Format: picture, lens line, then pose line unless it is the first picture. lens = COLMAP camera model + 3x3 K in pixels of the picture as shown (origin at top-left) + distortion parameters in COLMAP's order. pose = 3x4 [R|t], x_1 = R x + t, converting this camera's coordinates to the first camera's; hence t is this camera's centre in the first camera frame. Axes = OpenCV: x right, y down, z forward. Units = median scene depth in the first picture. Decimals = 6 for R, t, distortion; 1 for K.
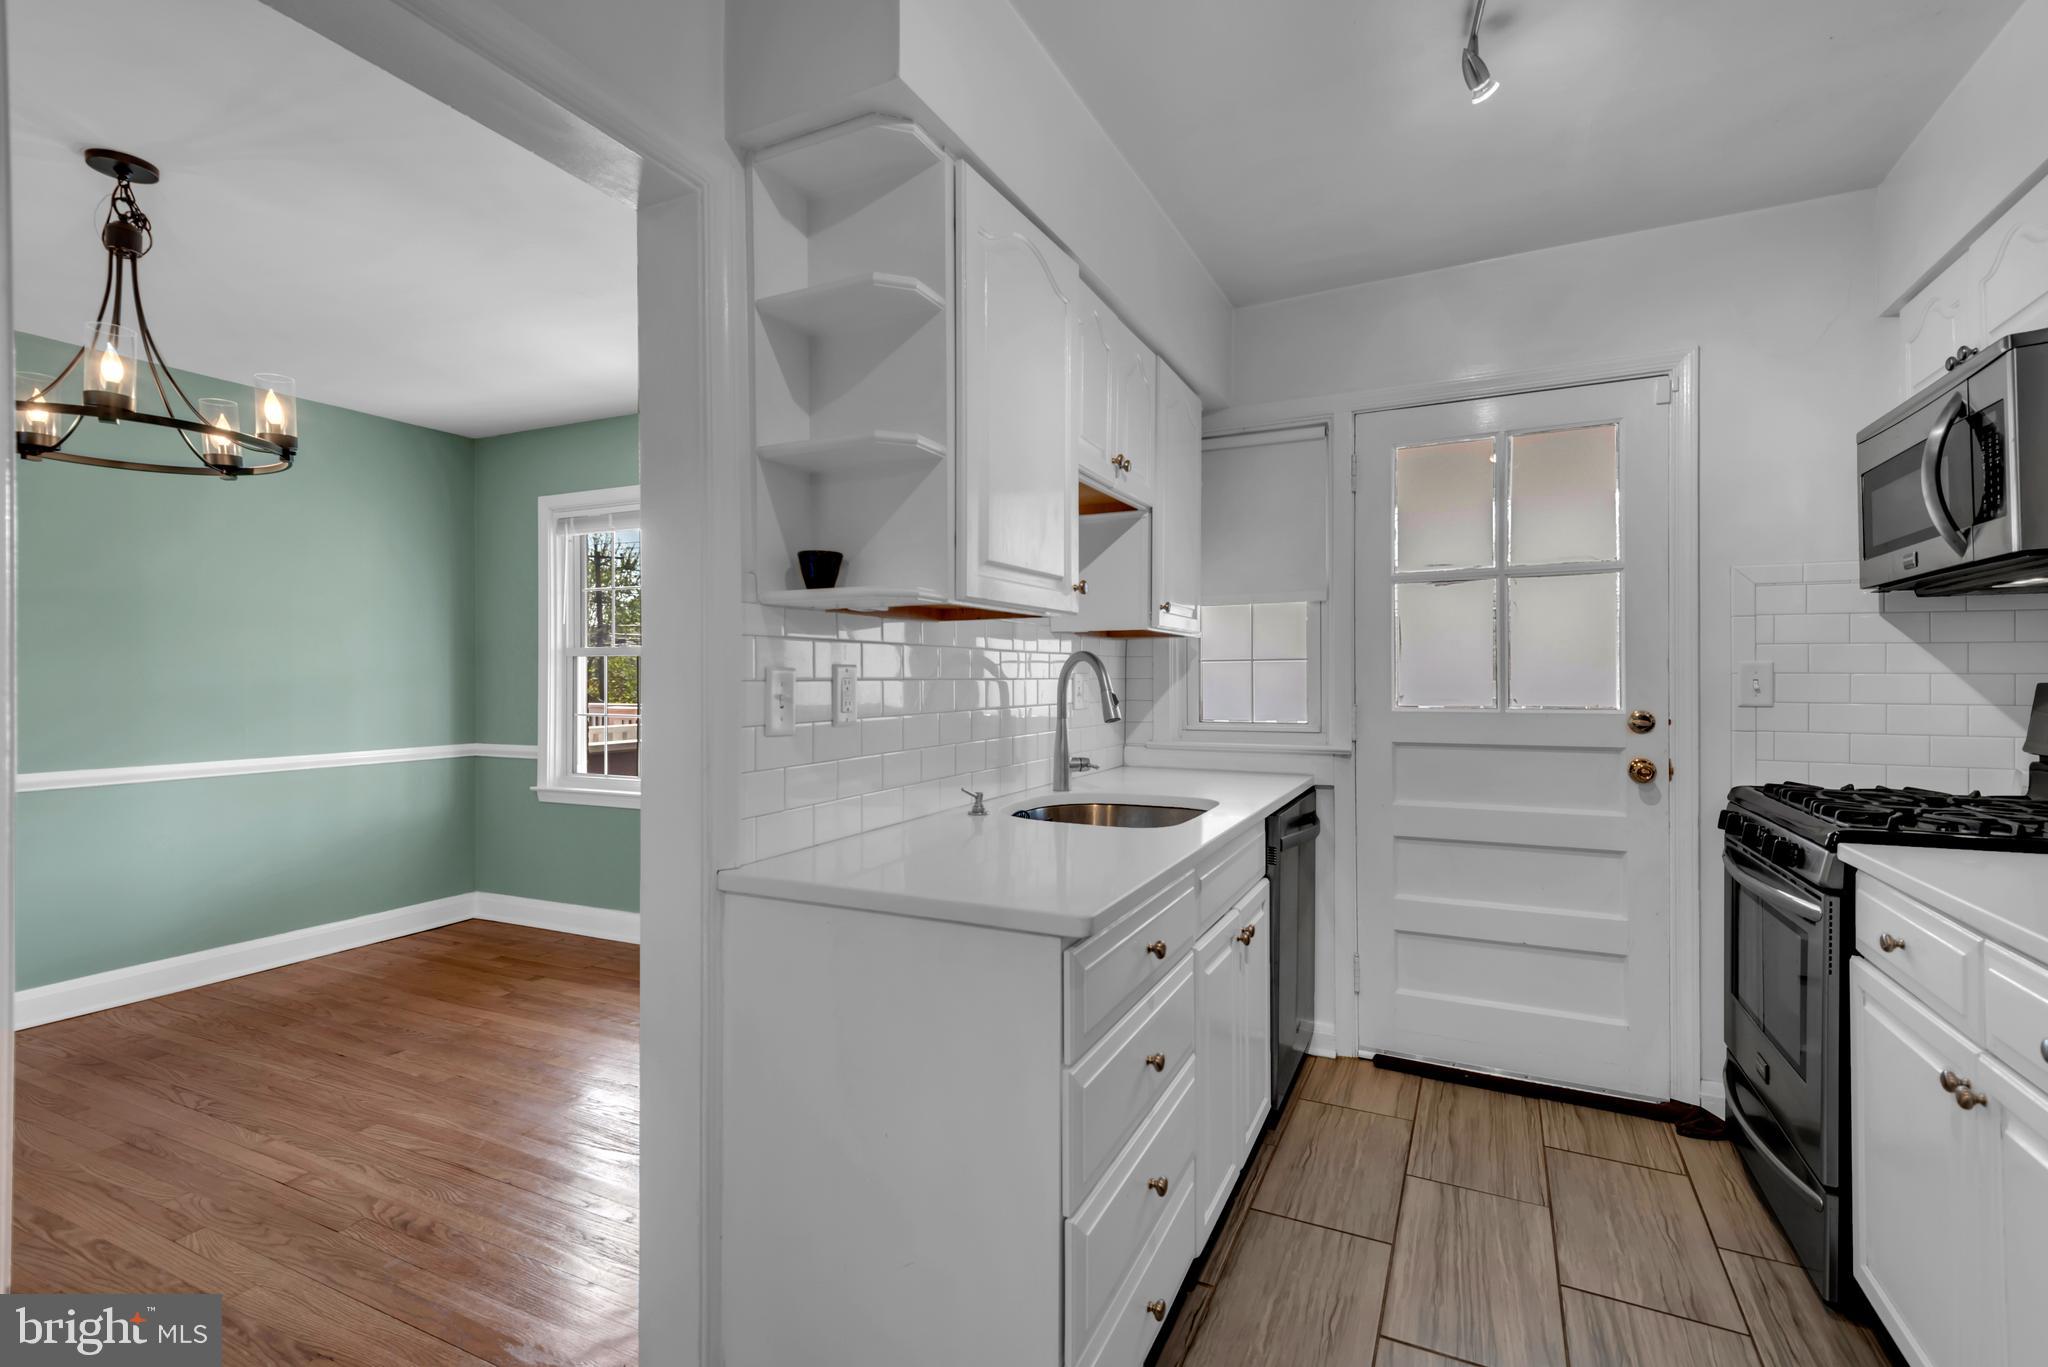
lens RADIAL K [[912.1, 0, 1026.4], [0, 912.1, 675.3], [0, 0, 1]] dist [0.016248, -0.008004]
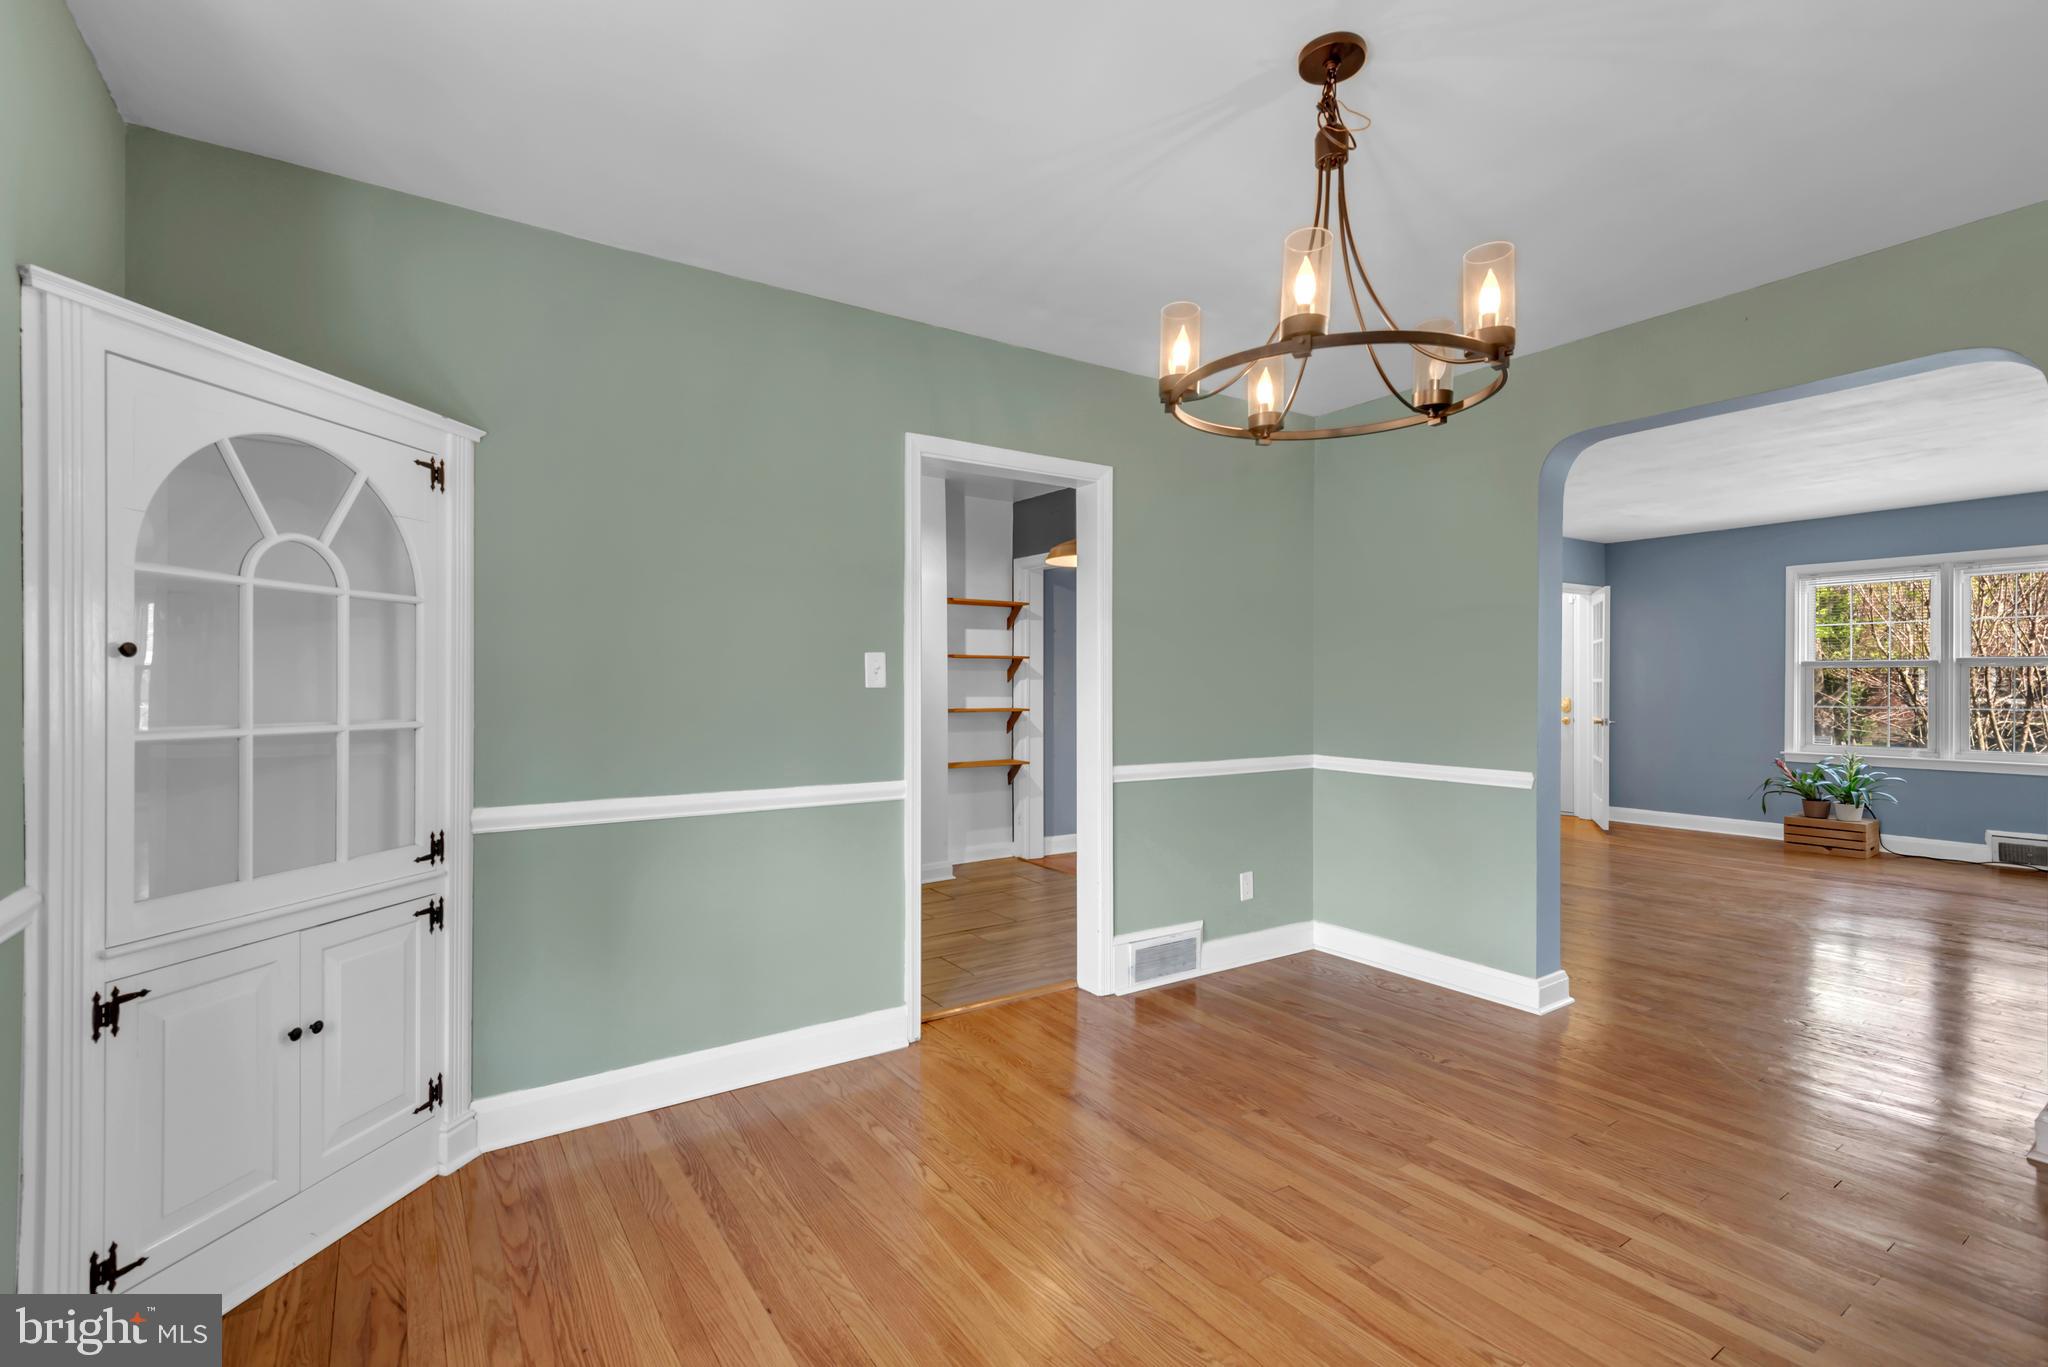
lens RADIAL K [[920.1, 0, 1005.9], [0, 920.1, 683.2], [0, 0, 1]] dist [0.026733, -0.017040]
pose [[-0.855585, 0.005318, 0.517634, -1.124877], [0.003366, 0.999983, -0.004709, 0.011718], [-0.517651, -0.002286, -0.855589, 1.801653]]
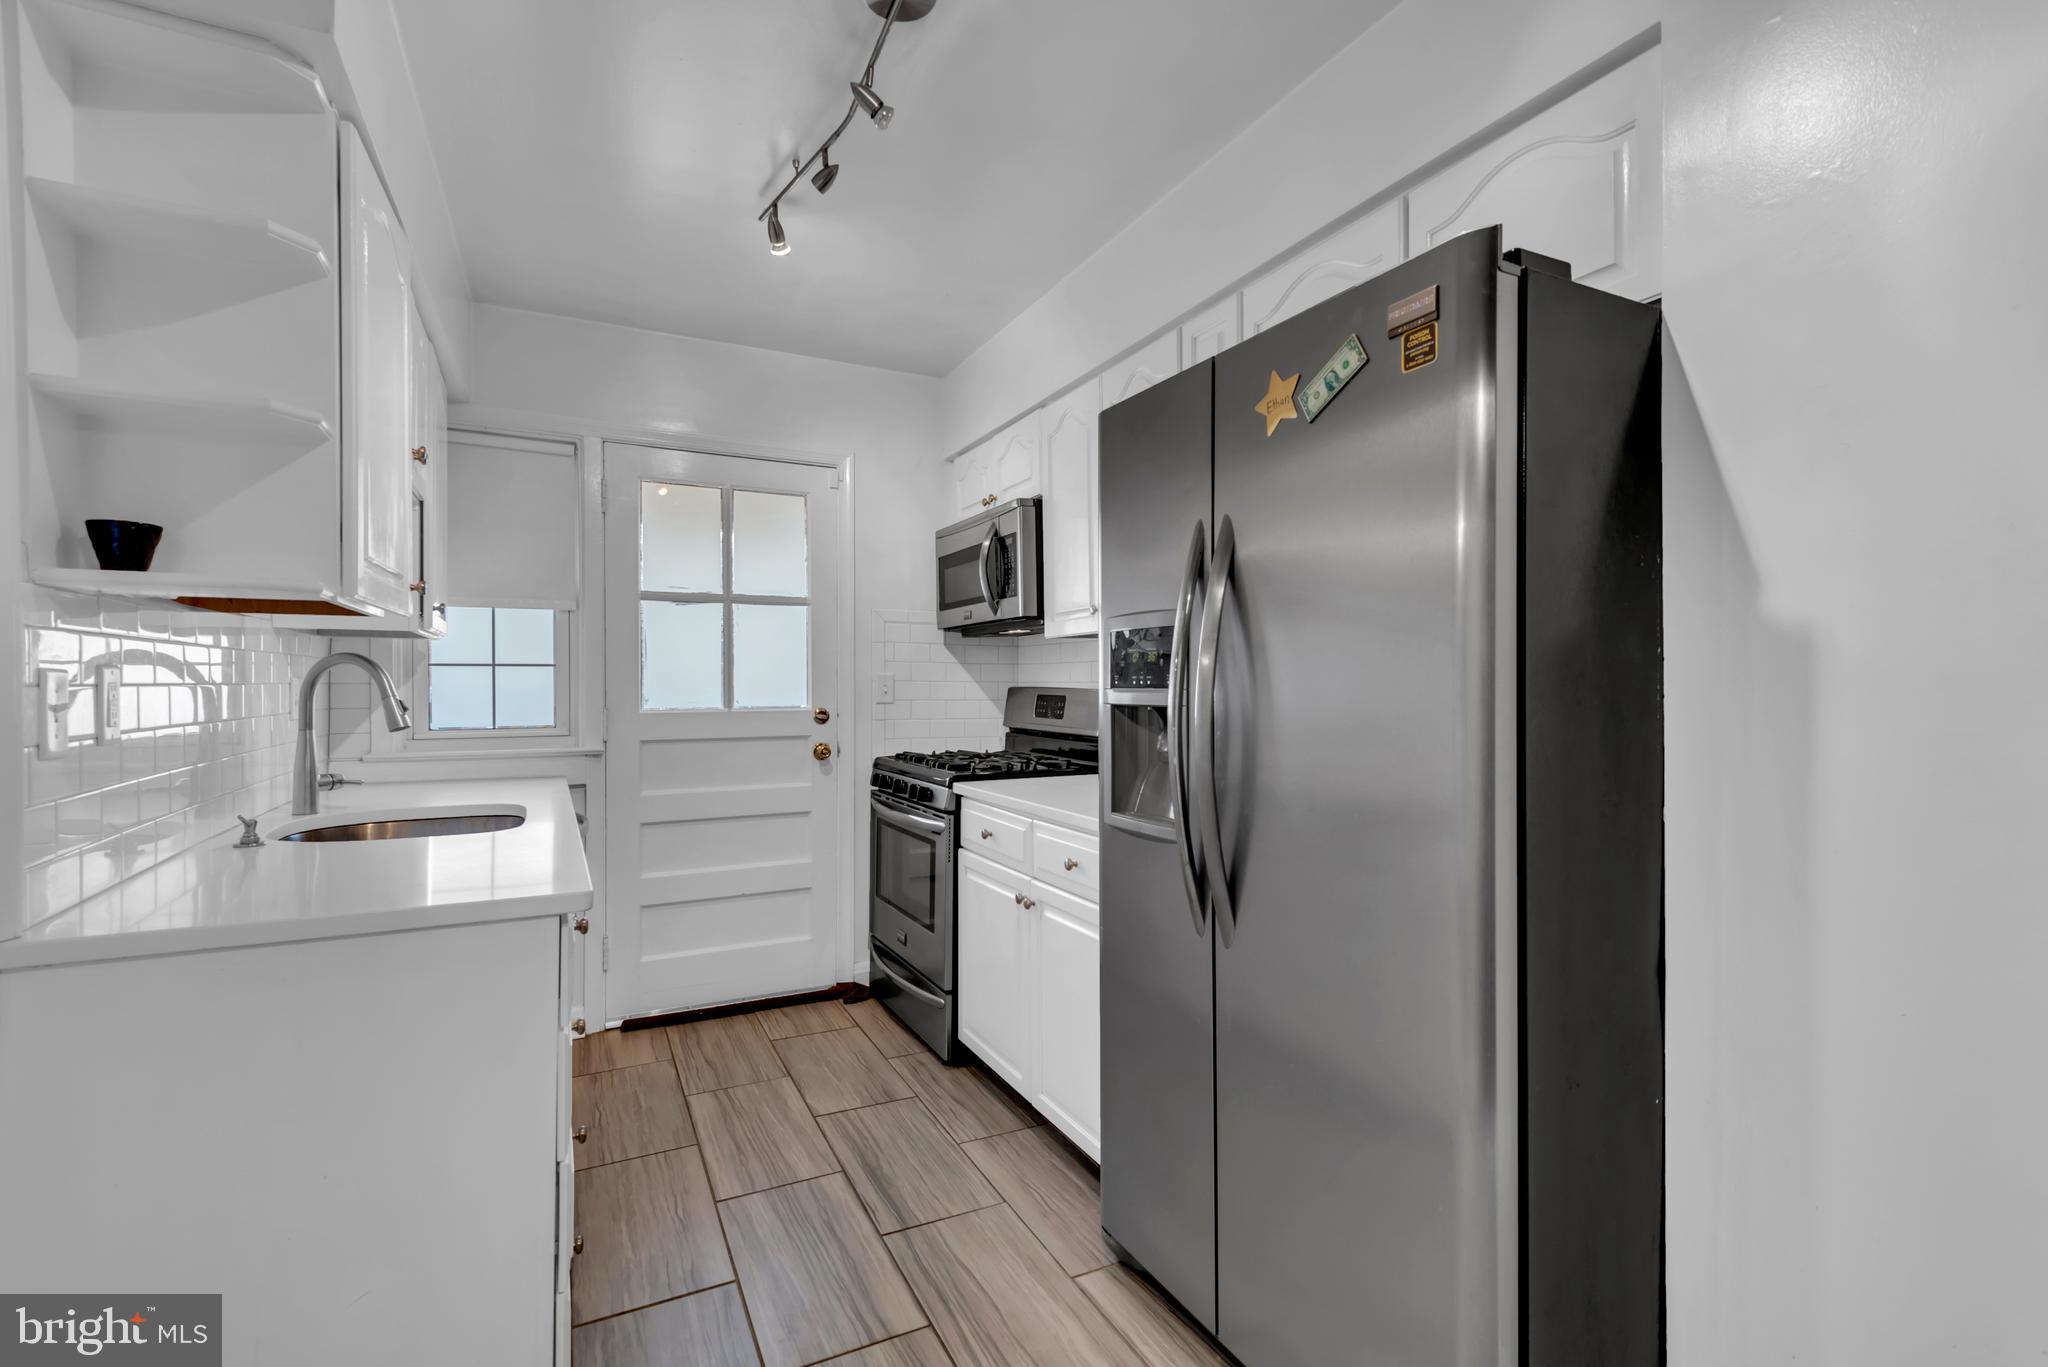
lens RADIAL K [[907.5, 0, 1024.0], [0, 907.5, 683.5], [0, 0, 1]] dist [0.003399, -0.000140]
pose [[0.595723, 0.002083, 0.803187, -0.282080], [-0.003885, 0.999992, 0.000288, 0.000374], [-0.803181, -0.003292, 0.595727, -0.066136]]
